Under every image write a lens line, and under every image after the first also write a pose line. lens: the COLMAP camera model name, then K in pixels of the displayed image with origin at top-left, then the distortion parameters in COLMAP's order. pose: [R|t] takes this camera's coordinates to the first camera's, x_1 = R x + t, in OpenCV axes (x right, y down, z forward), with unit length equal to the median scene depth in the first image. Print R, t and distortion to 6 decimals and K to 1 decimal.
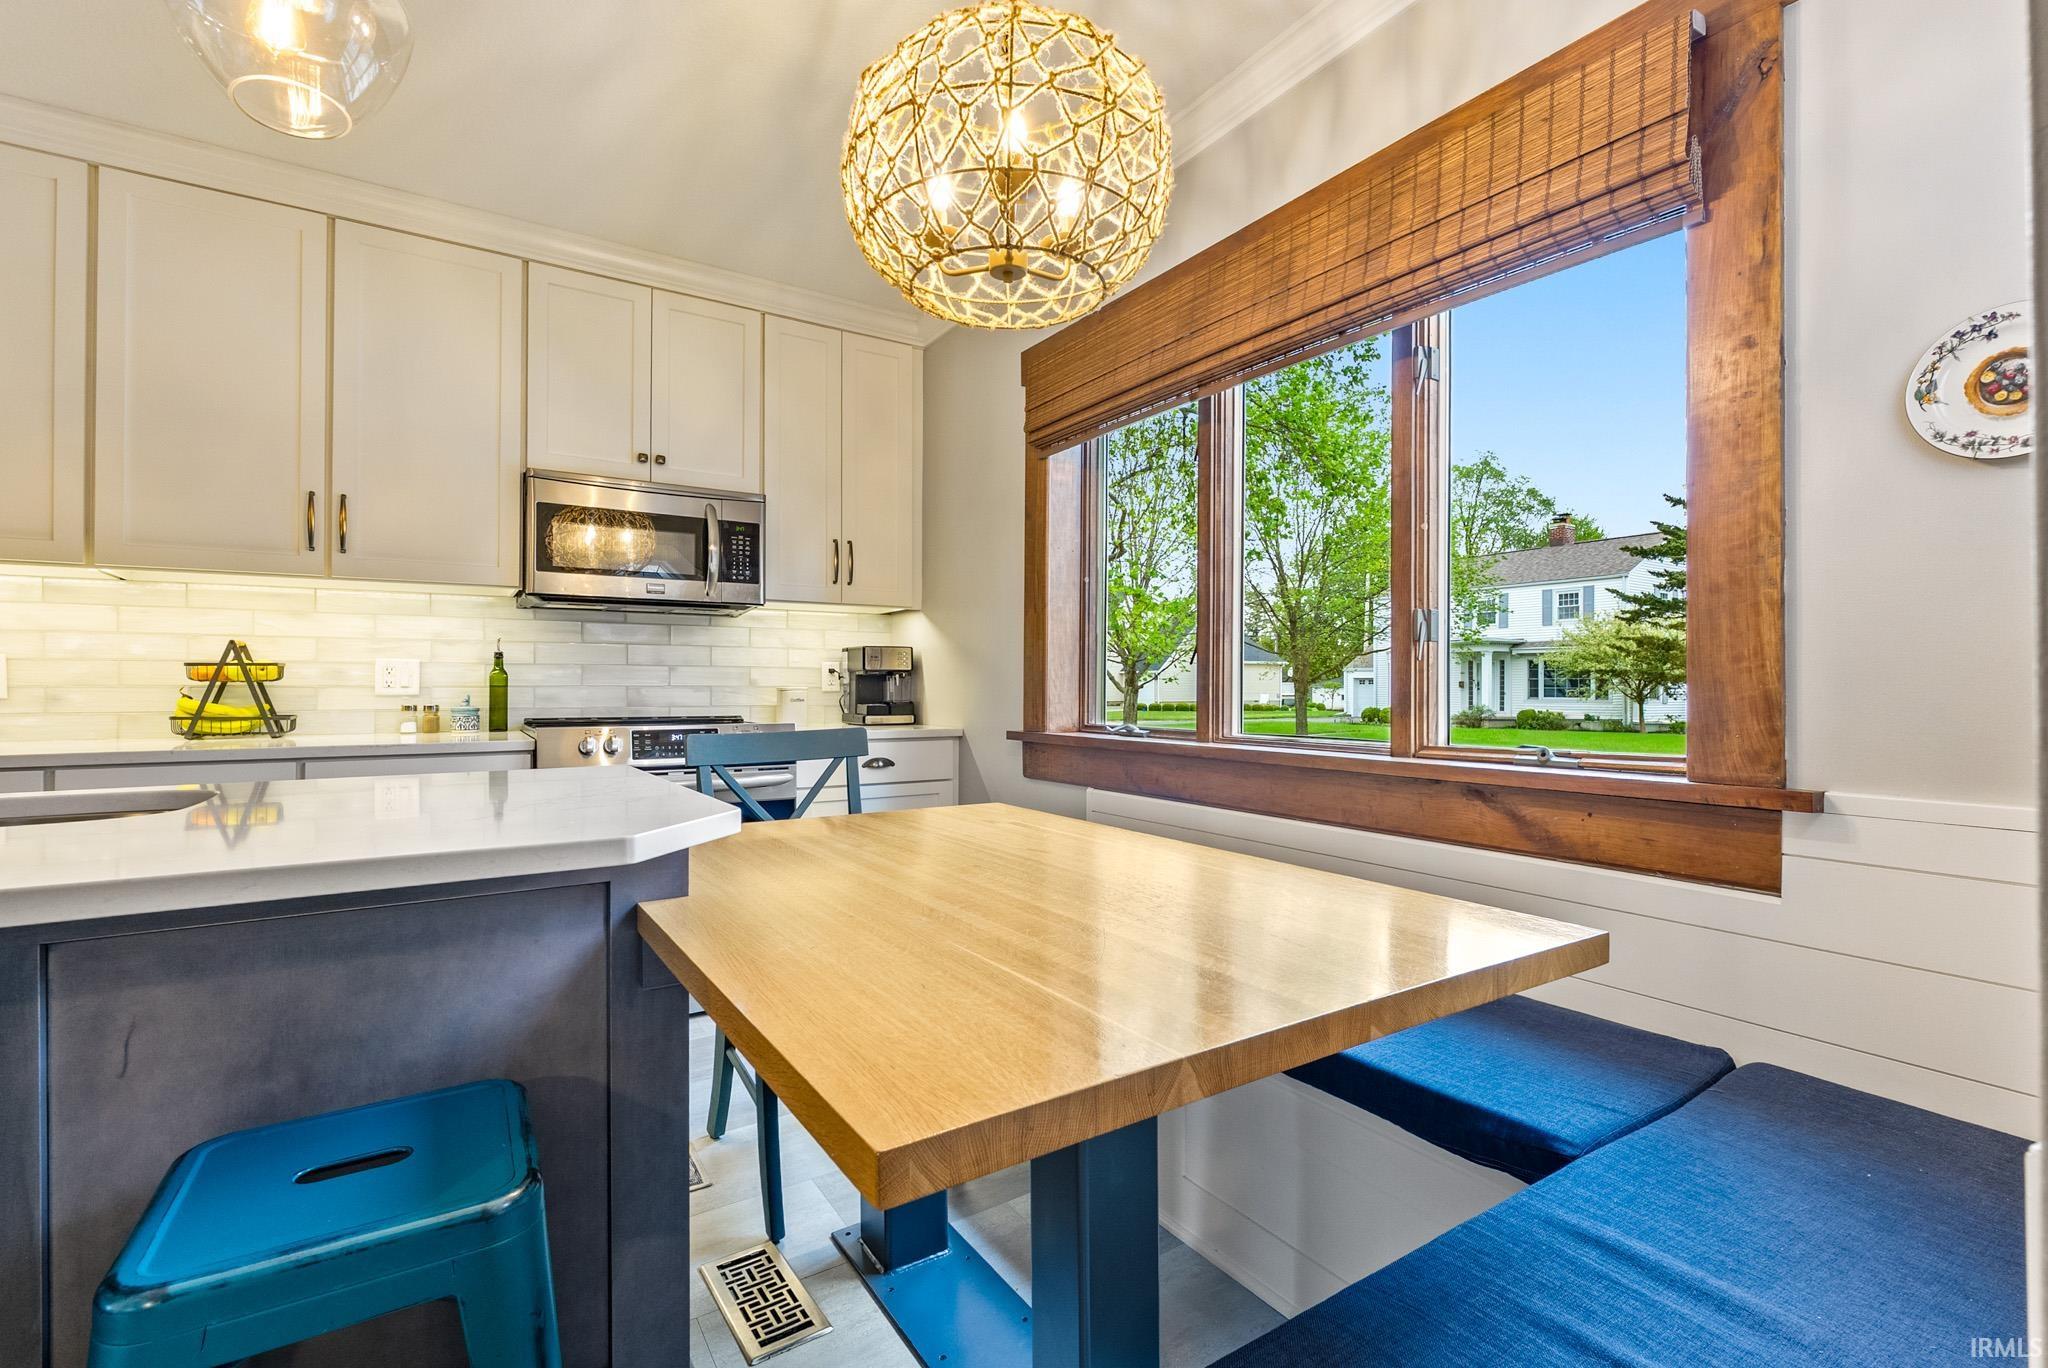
lens RADIAL K [[924.4, 0, 1019.7], [0, 924.4, 683.7], [0, 0, 1]] dist [-0.008407, -0.000321]
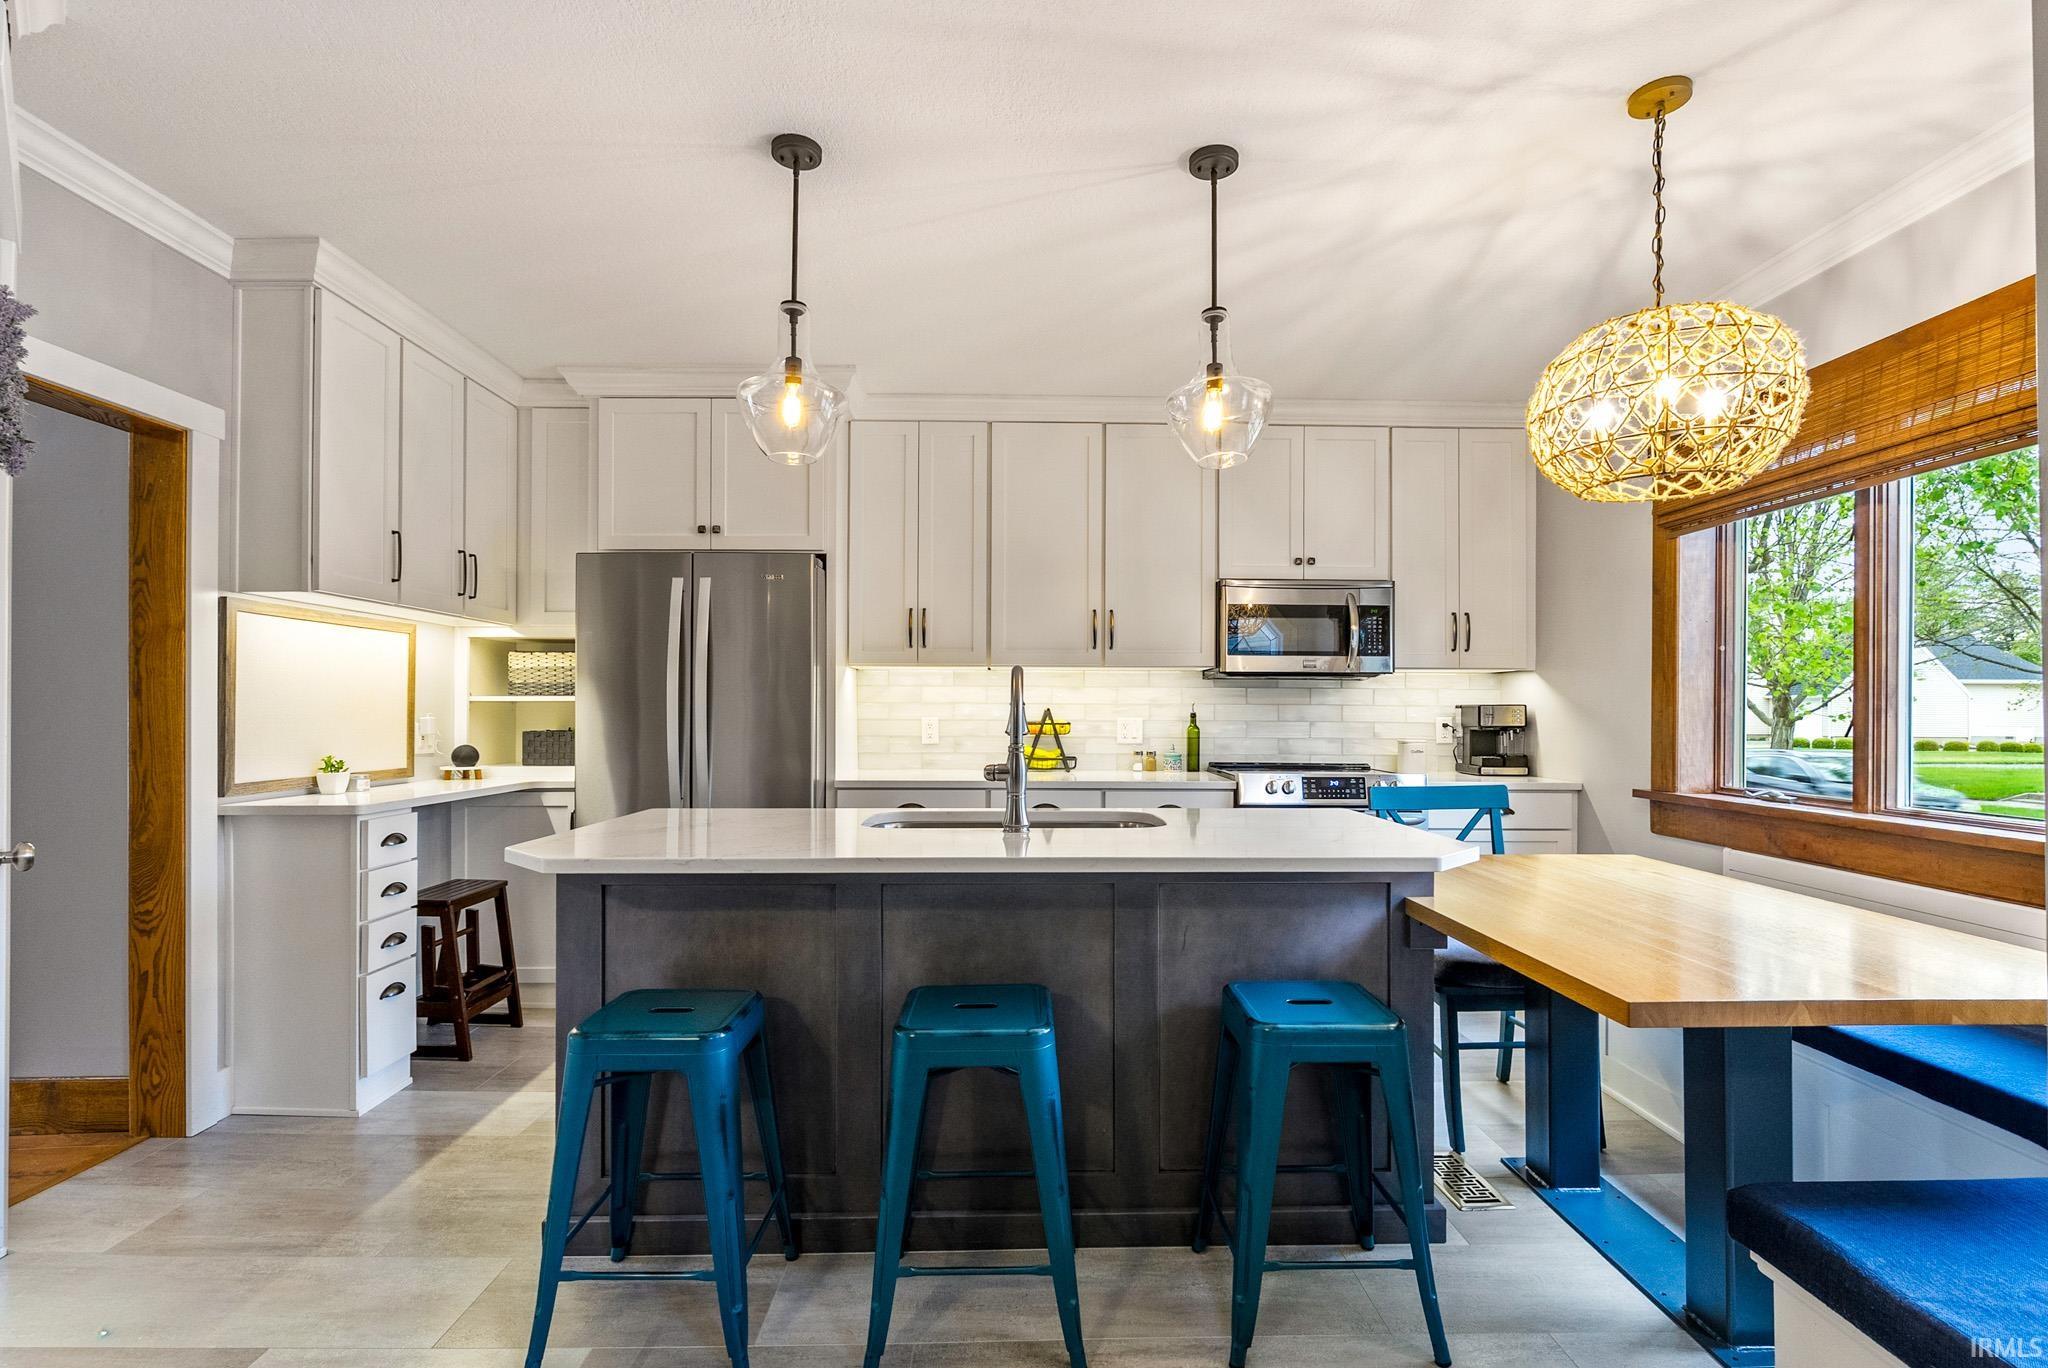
lens RADIAL K [[966.6, 0, 1036.5], [0, 966.6, 696.6], [0, 0, 1]] dist [-0.003589, -0.000632]
pose [[0.858200, -0.000288, -0.513316, -0.035308], [-0.006442, 0.999915, -0.011331, -0.042802], [0.513276, 0.013031, 0.858125, -0.355255]]
